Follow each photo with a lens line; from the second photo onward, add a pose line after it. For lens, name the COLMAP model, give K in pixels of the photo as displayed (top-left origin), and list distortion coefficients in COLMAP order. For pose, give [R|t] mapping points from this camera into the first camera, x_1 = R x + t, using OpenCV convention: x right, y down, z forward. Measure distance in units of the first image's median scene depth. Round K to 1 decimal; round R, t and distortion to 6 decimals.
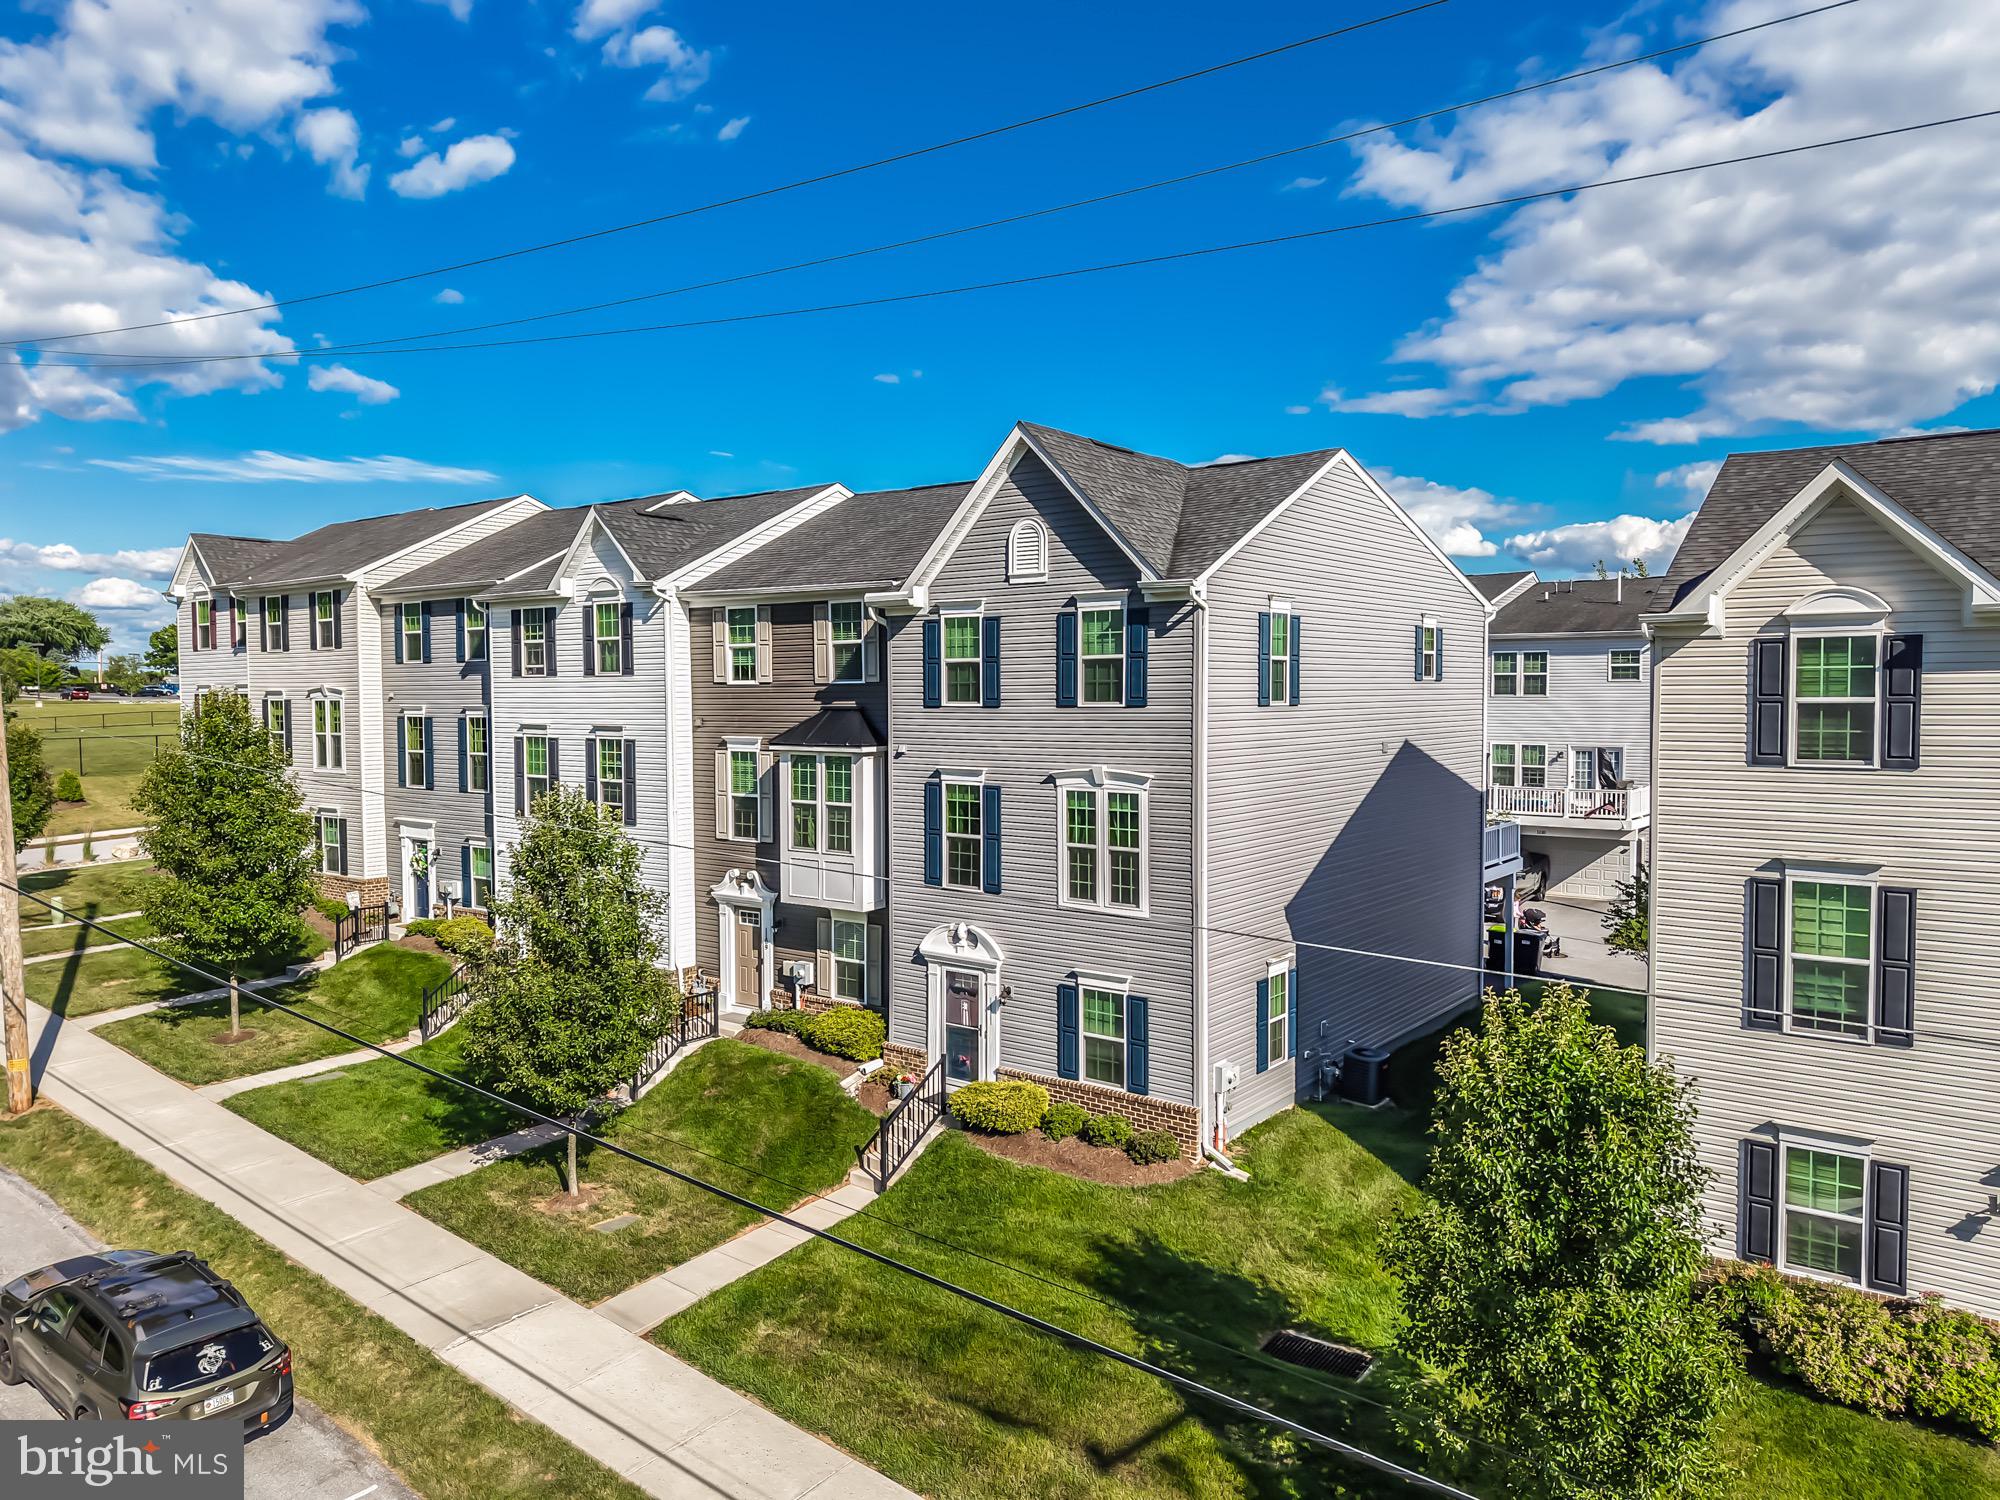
lens RADIAL K [[1345.0, 0, 999.3], [0, 1345.0, 749.8], [0, 0, 1]] dist [0.036743, -0.041491]
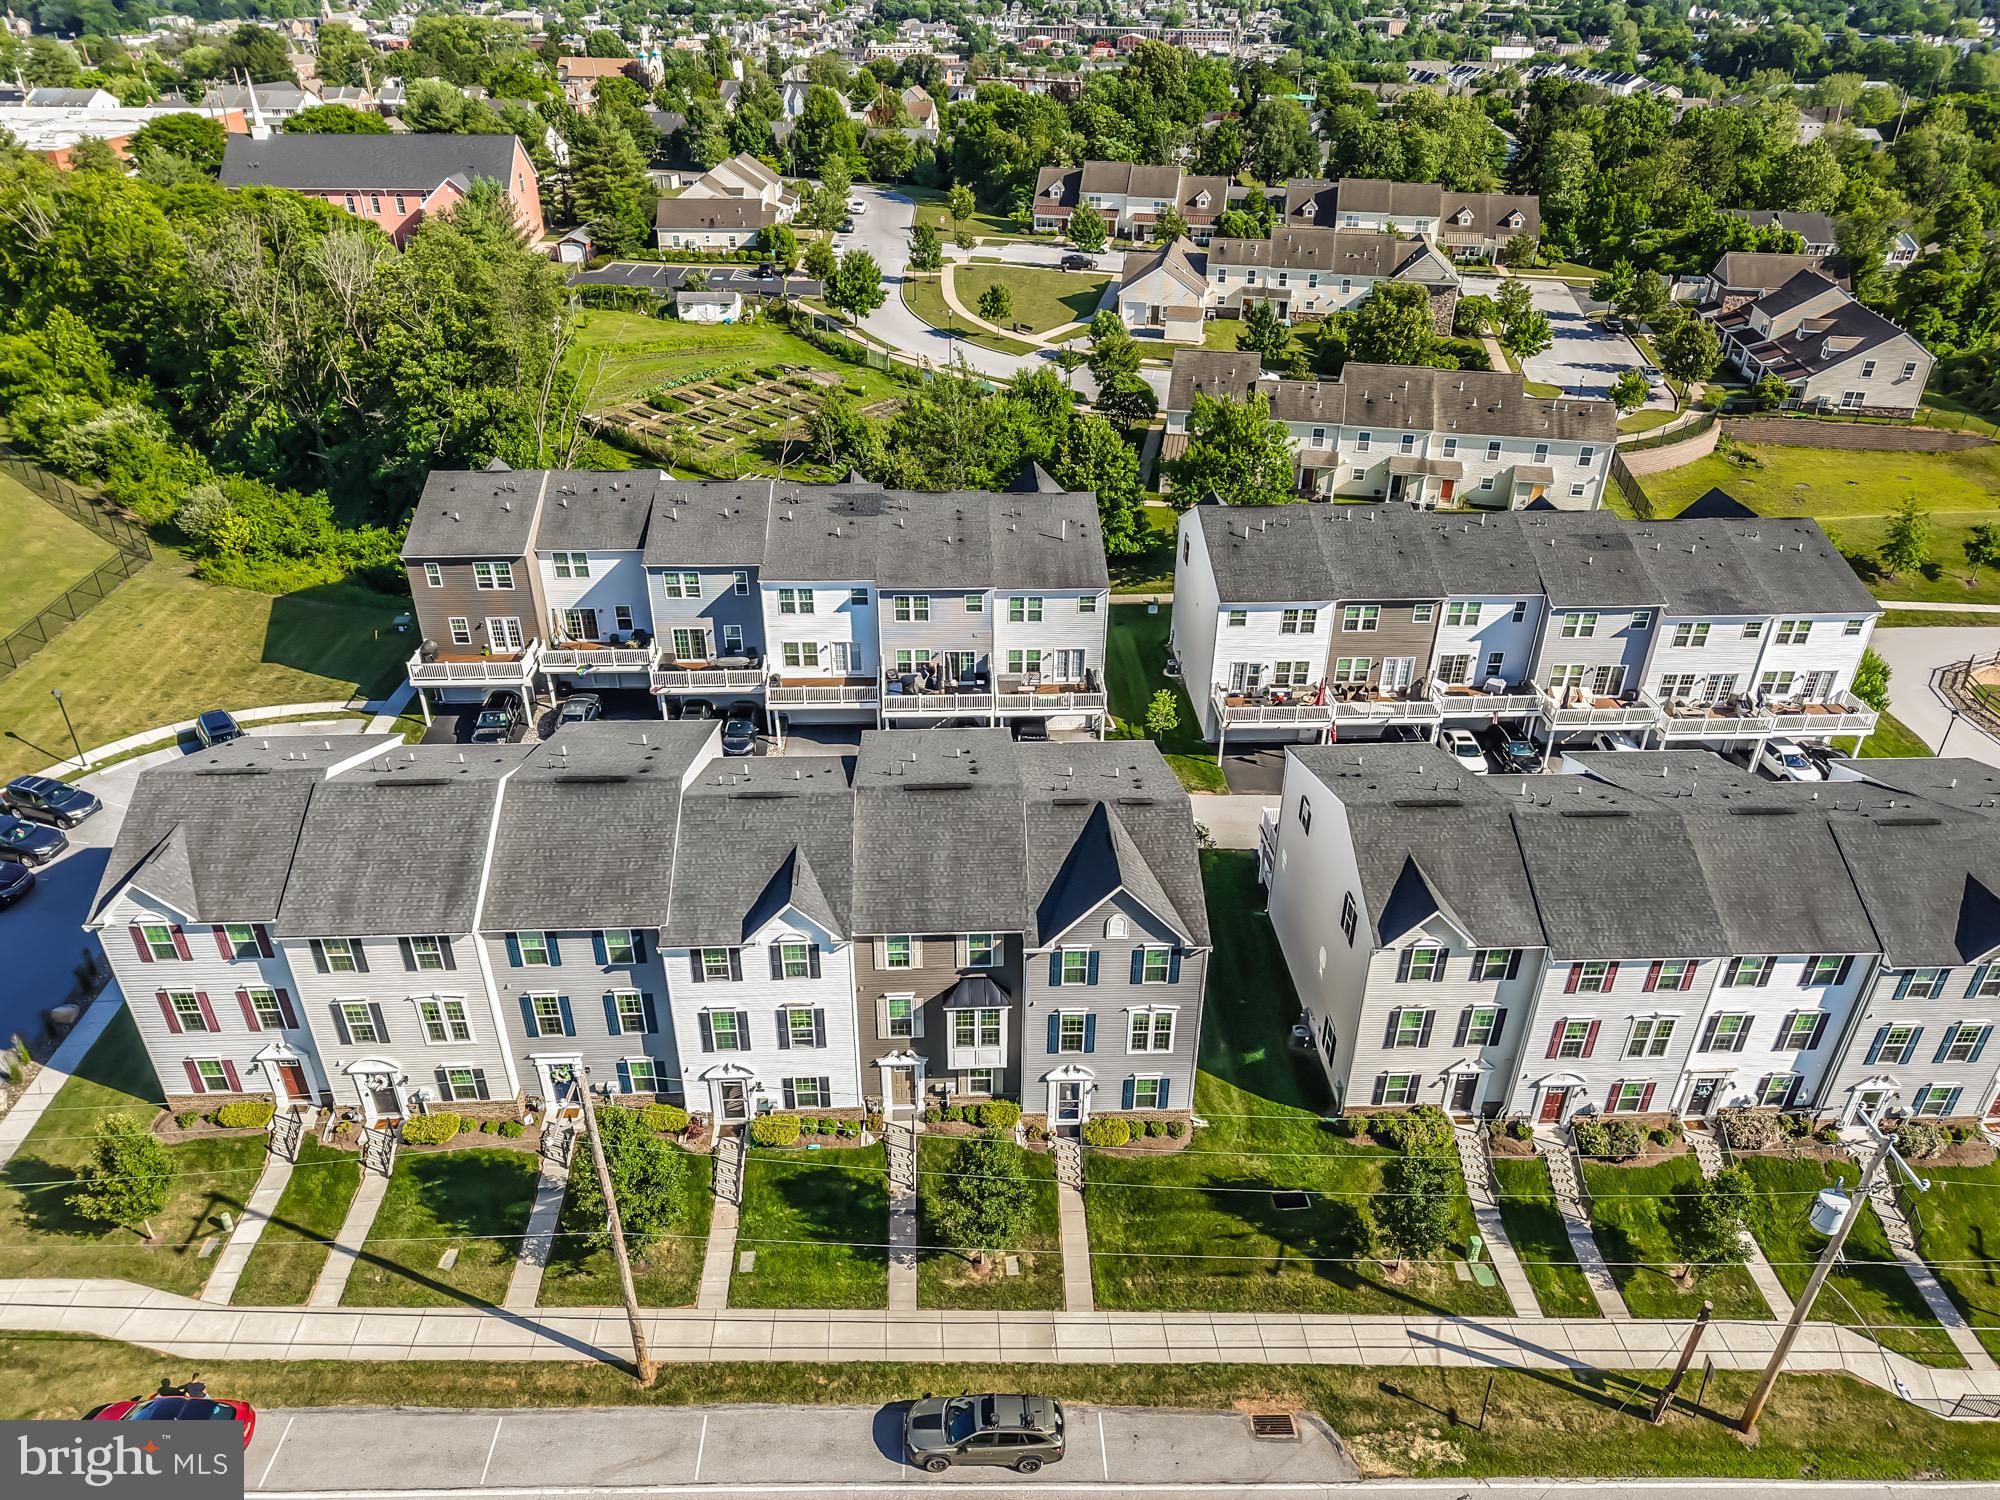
lens RADIAL K [[1335.9, 0, 1000.0], [0, 1335.9, 750.0], [0, 0, 1]] dist [0.038213, -0.053708]
pose [[0.762400, -0.318624, 0.563227, -1.189301], [0.015029, 0.878862, 0.476839, -1.369805], [-0.646932, -0.355078, 0.674833, -0.188221]]
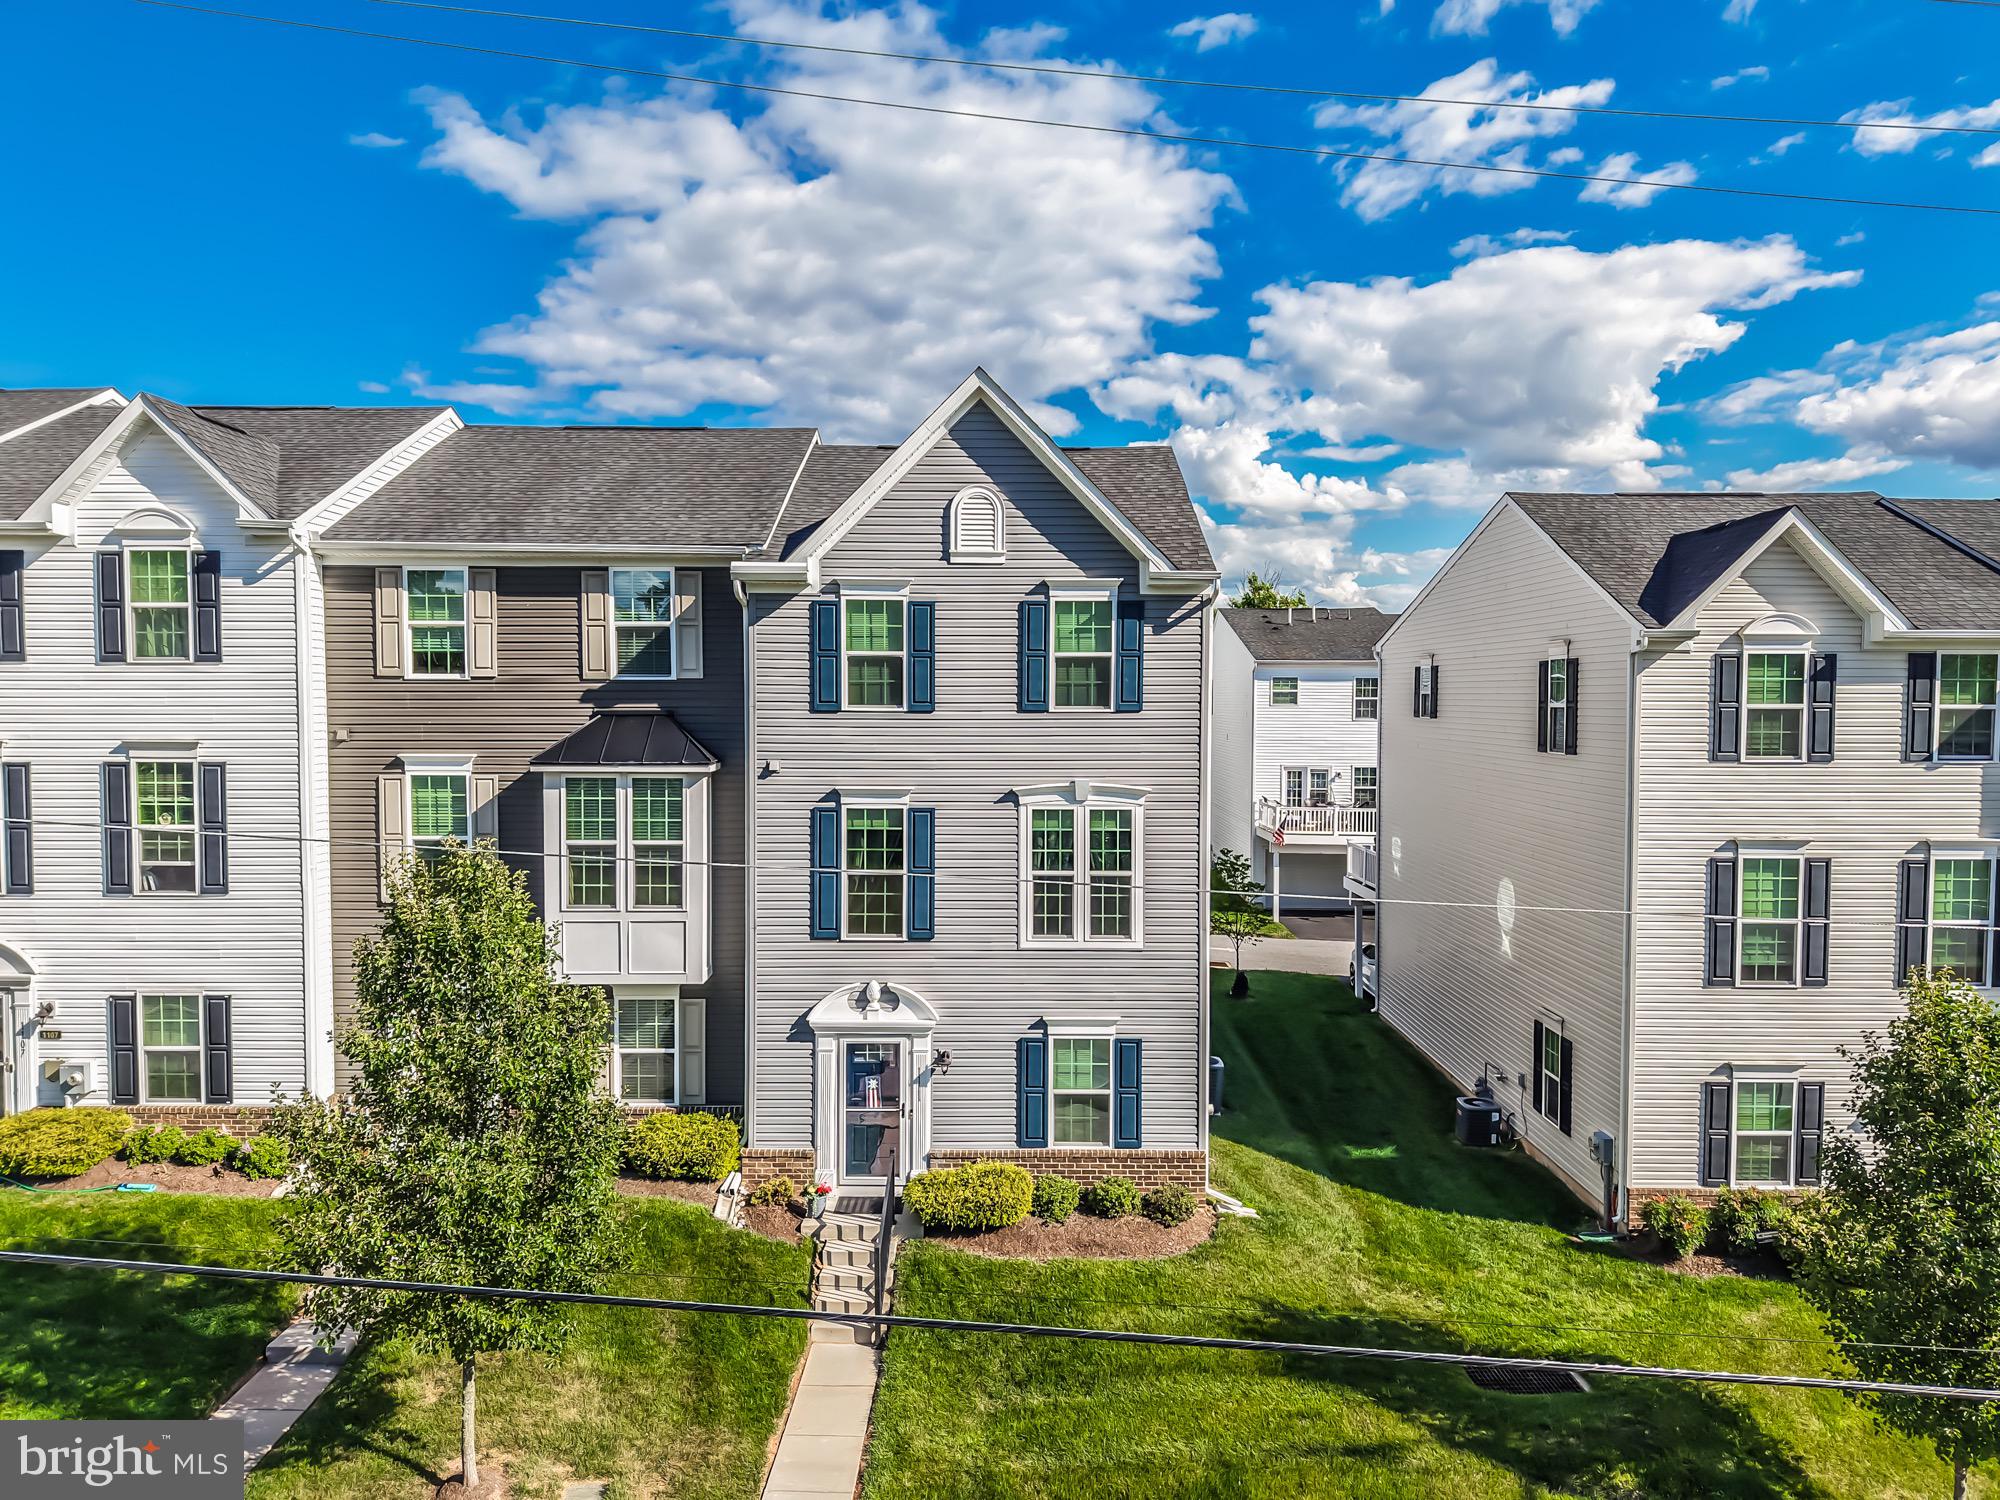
lens RADIAL K [[1352.6, 0, 1000.0], [0, 1352.6, 750.0], [0, 0, 1]] dist [0.035938, -0.039655]
pose [[0.793845, -0.018365, 0.607843, -0.472314], [0.019259, 0.999802, 0.005055, -0.012073], [-0.607815, 0.007693, 0.794041, 0.321840]]
